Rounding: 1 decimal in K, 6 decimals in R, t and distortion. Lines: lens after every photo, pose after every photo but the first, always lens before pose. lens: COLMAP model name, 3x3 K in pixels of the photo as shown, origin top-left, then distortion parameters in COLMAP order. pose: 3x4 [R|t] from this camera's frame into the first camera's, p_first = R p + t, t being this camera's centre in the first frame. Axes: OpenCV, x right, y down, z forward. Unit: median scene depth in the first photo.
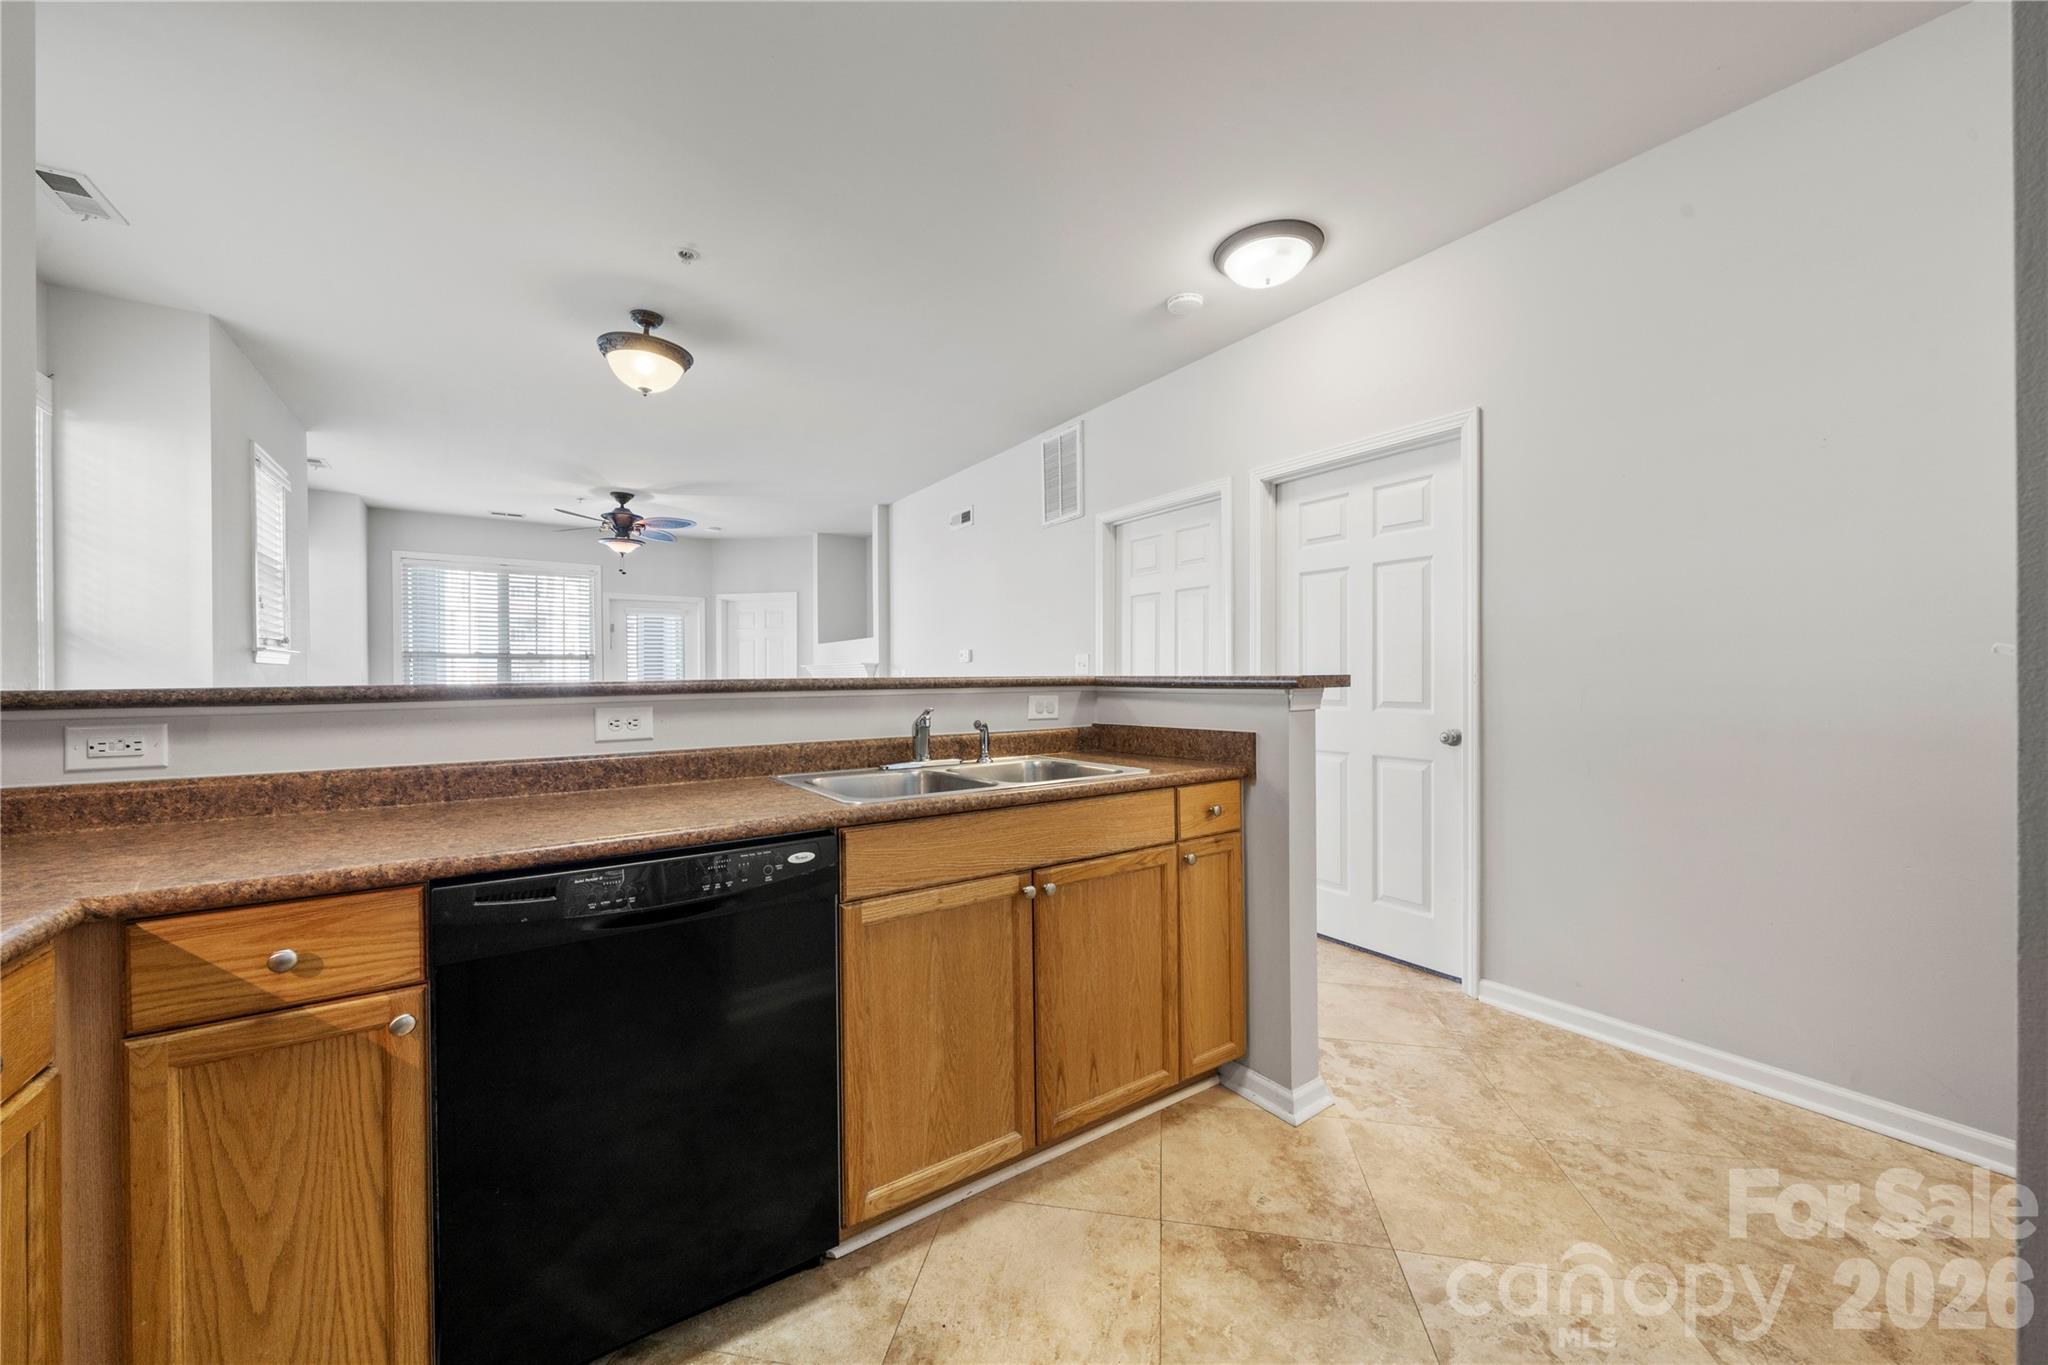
lens RADIAL K [[753.7, 0, 1015.0], [0, 753.7, 679.7], [0, 0, 1]] dist [-0.001636, -0.000544]
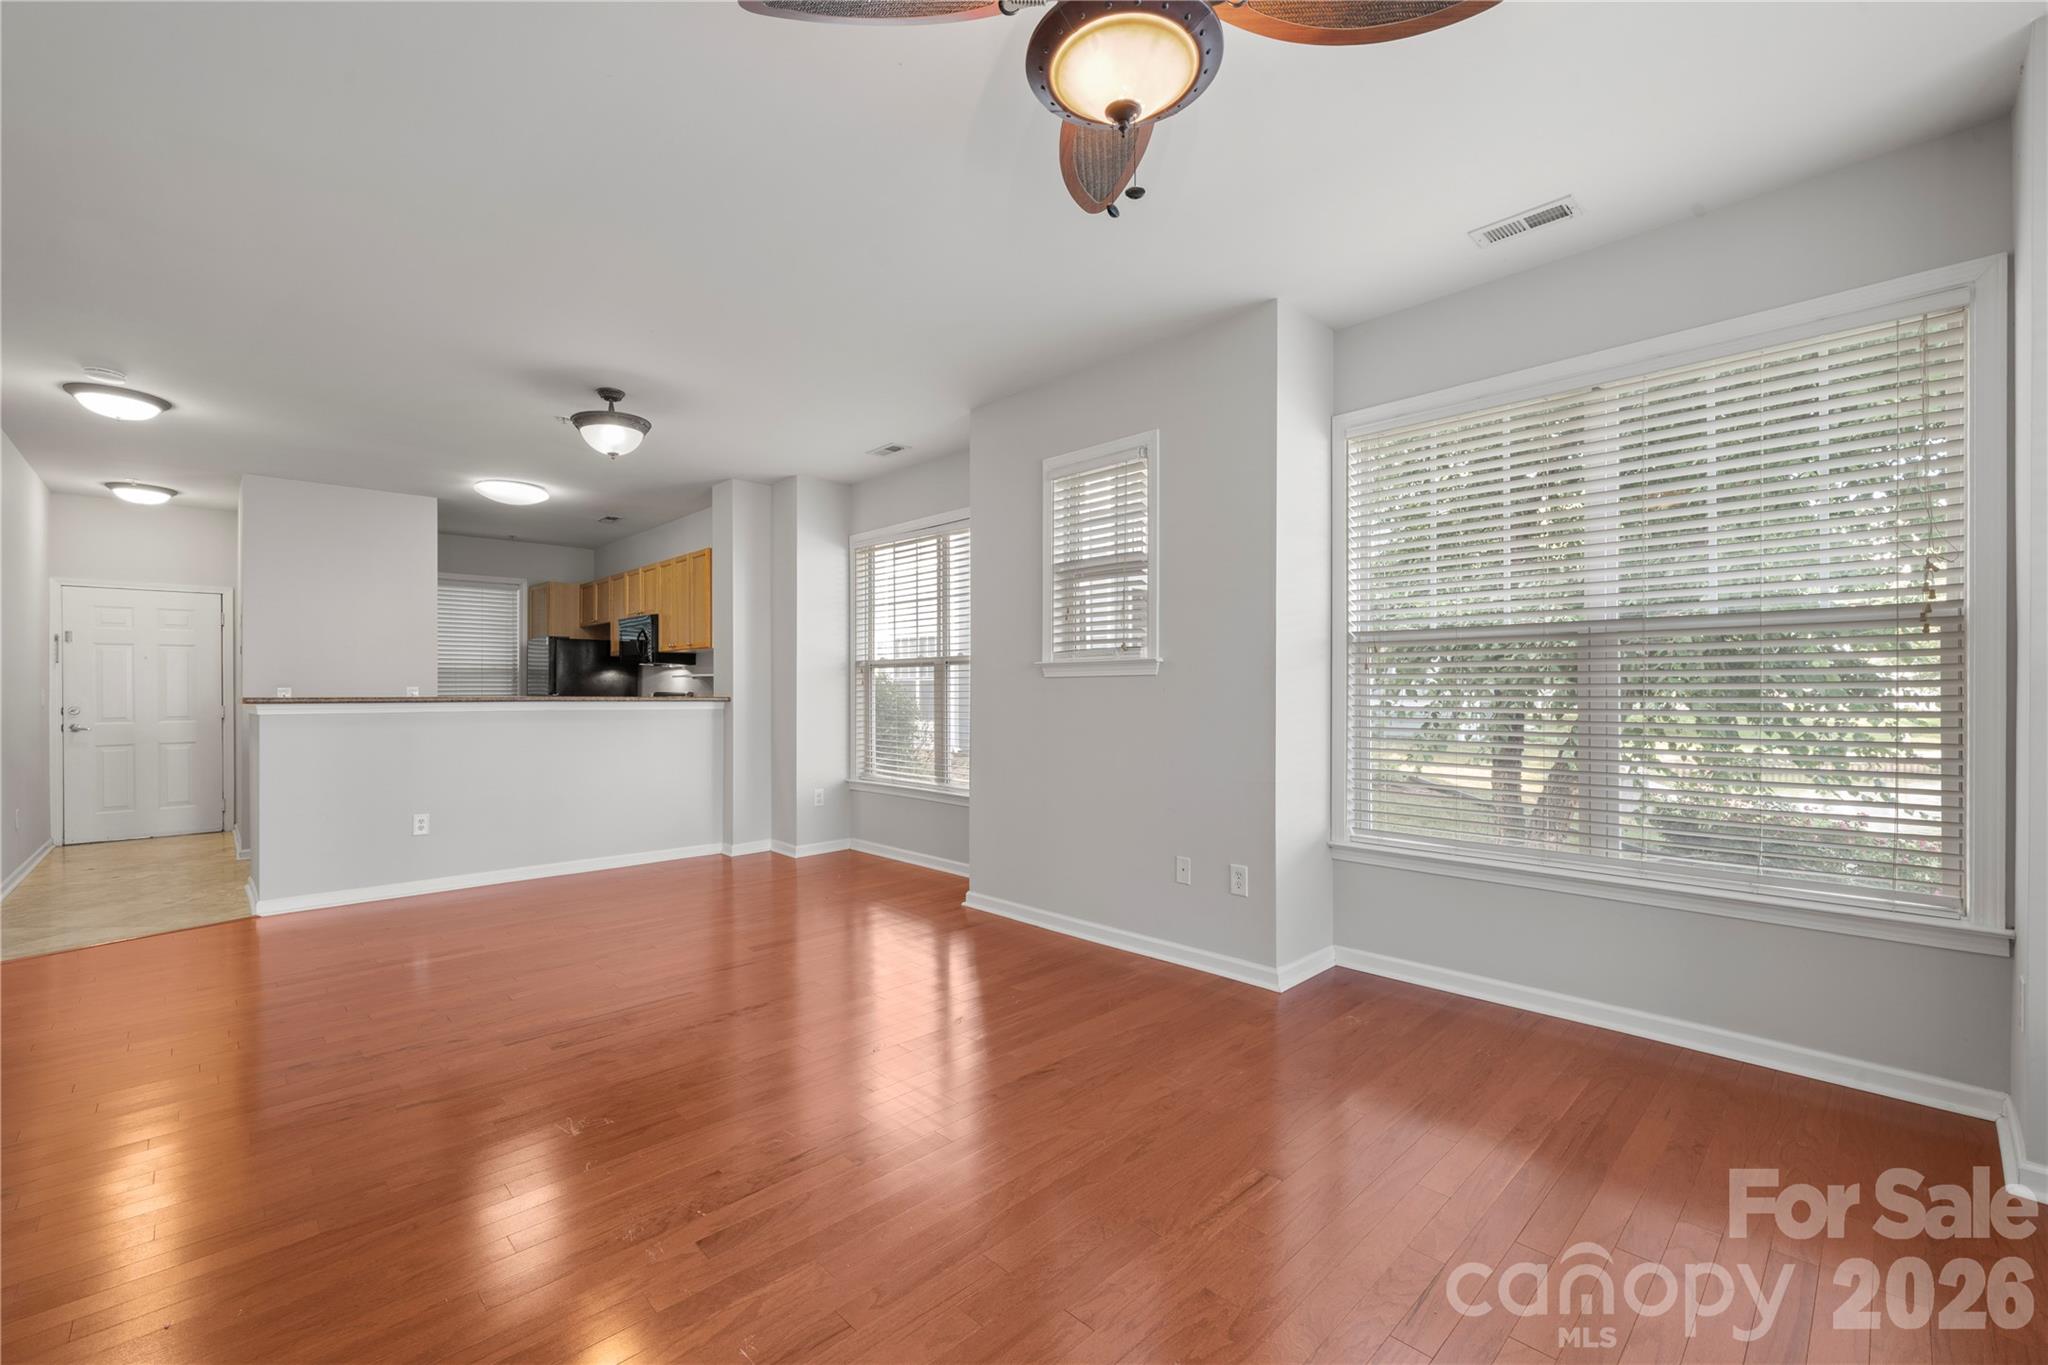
lens RADIAL K [[844.9, 0, 1025.5], [0, 844.9, 696.6], [0, 0, 1]] dist [-0.002778, -0.000389]
pose [[-0.983746, 0.007172, -0.179420, -1.494962], [0.005224, 0.999922, 0.011324, -0.024955], [0.179487, 0.010203, -0.983707, 4.084367]]
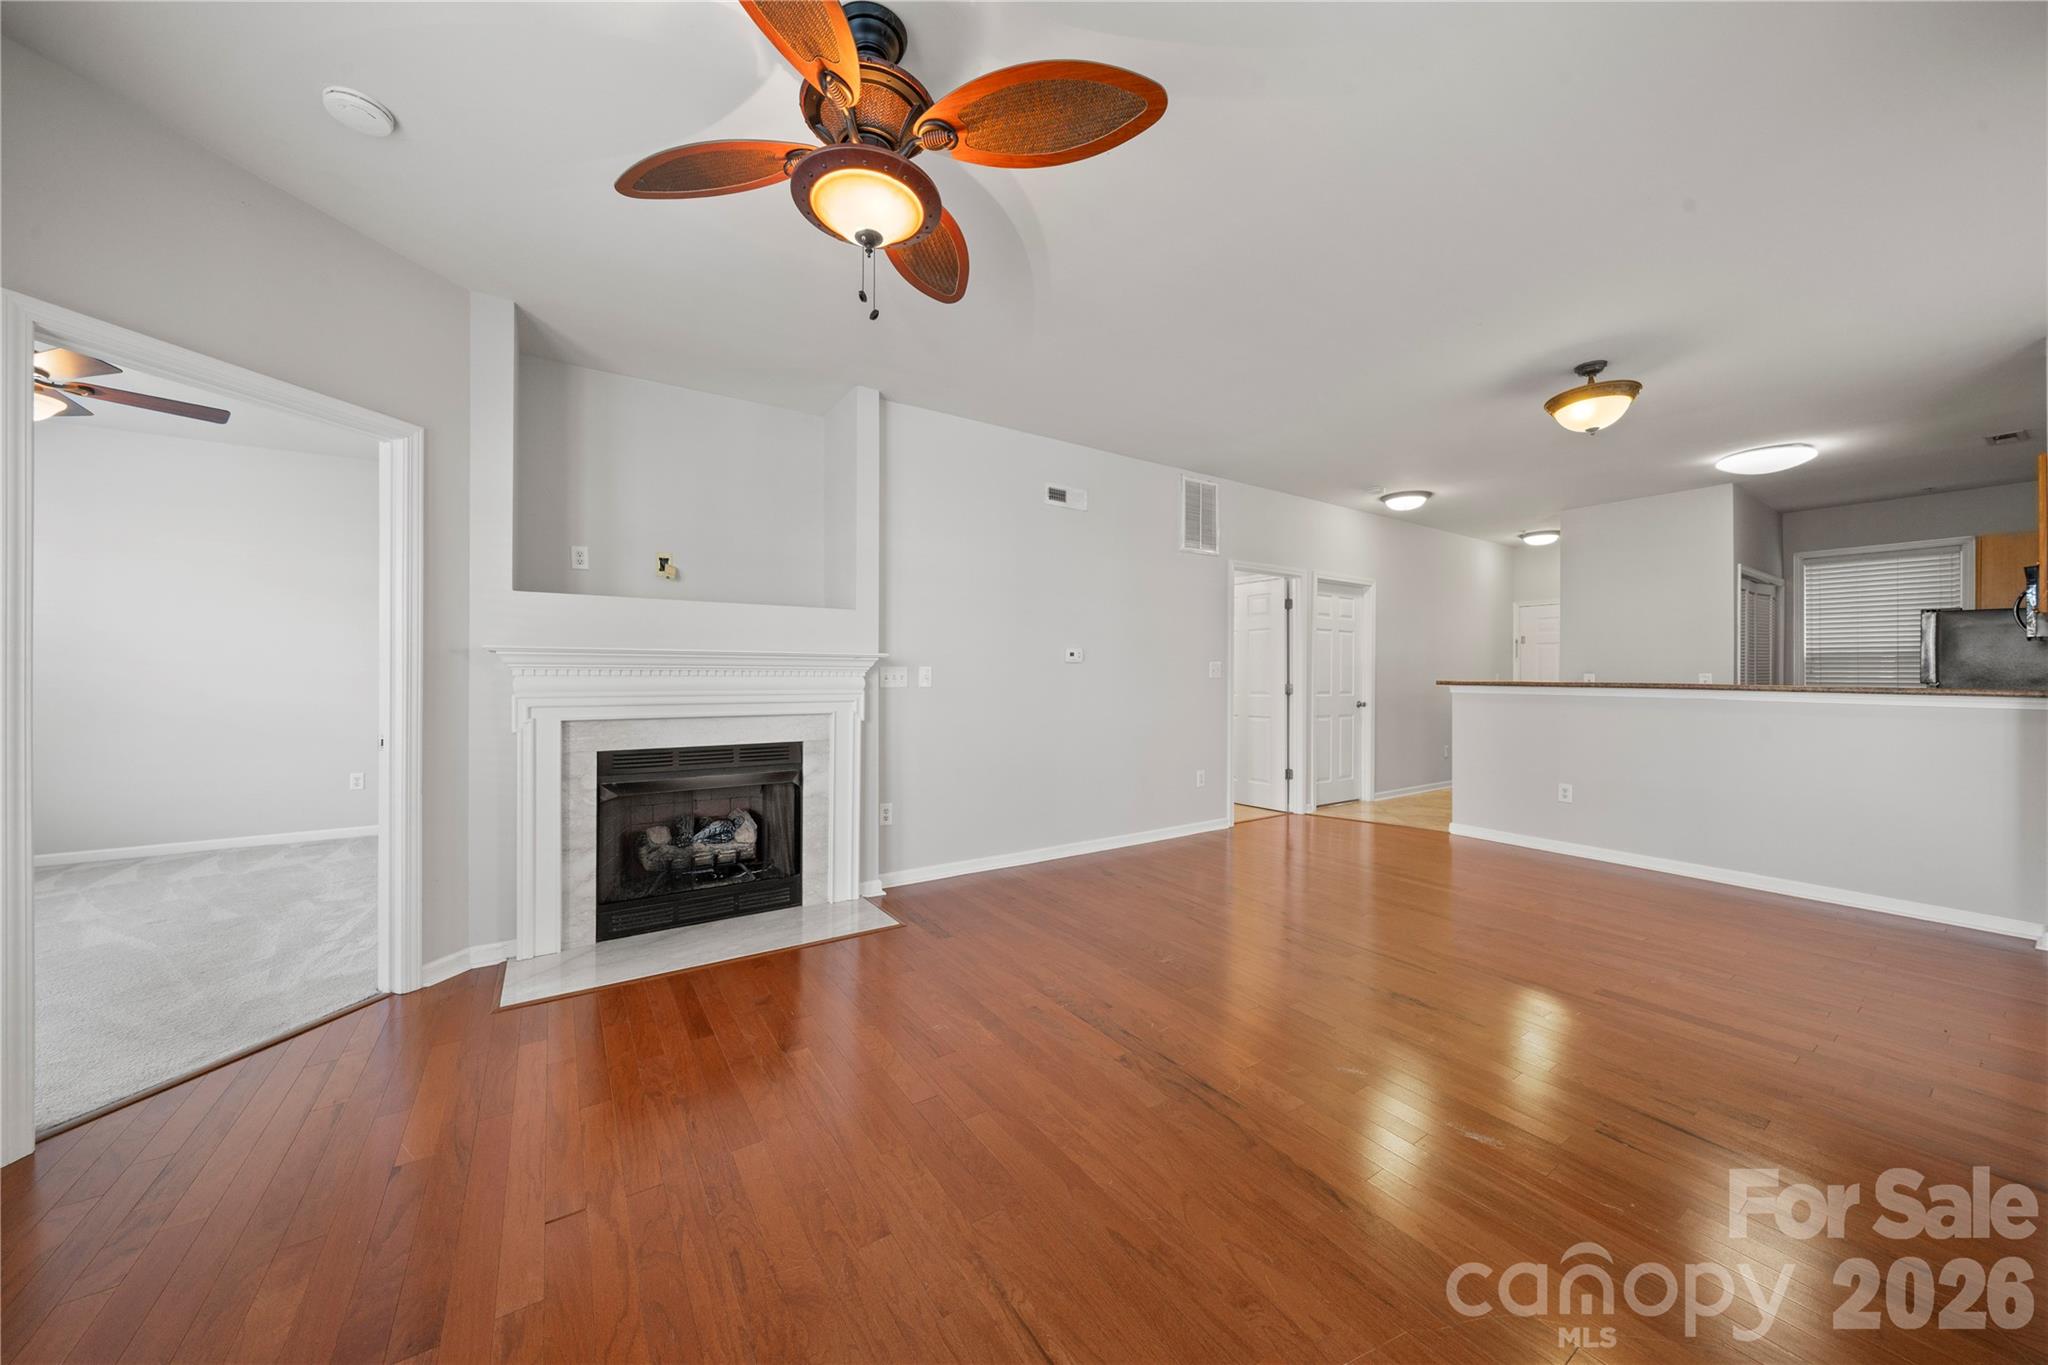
lens RADIAL K [[697.5, 0, 1015.7], [0, 697.5, 668.2], [0, 0, 1]] dist [-0.004800, -0.000080]
pose [[0.007080, 0.013063, 0.999890, -2.593810], [-0.002476, 0.999912, -0.013045, -0.016479], [-0.999972, -0.002383, 0.007112, 3.132649]]
